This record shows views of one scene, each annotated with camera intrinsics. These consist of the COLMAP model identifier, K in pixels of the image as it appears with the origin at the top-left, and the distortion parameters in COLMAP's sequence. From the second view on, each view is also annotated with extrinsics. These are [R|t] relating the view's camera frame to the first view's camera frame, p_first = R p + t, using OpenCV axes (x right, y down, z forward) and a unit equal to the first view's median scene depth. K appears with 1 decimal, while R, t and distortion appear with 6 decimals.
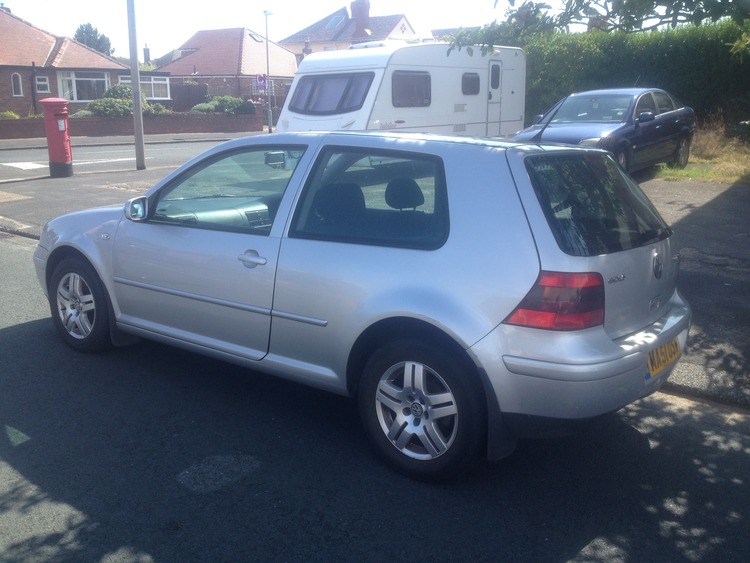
lens RADIAL K [[760.7, 0, 375.0], [0, 760.7, 281.5], [0, 0, 1]] dist [-0.015199, -0.026928]
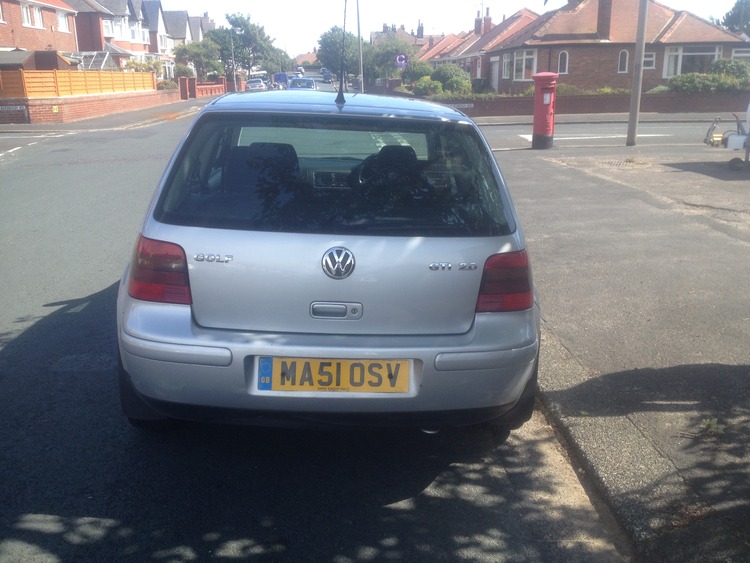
lens RADIAL K [[763.5, 0, 375.0], [0, 763.5, 281.5], [0, 0, 1]] dist [0.020754, -0.035800]
pose [[0.620529, 0.186065, -0.761790, 0.293437], [-0.169041, 0.980343, 0.101750, -0.025793], [0.765747, 0.065635, 0.639784, 0.157003]]
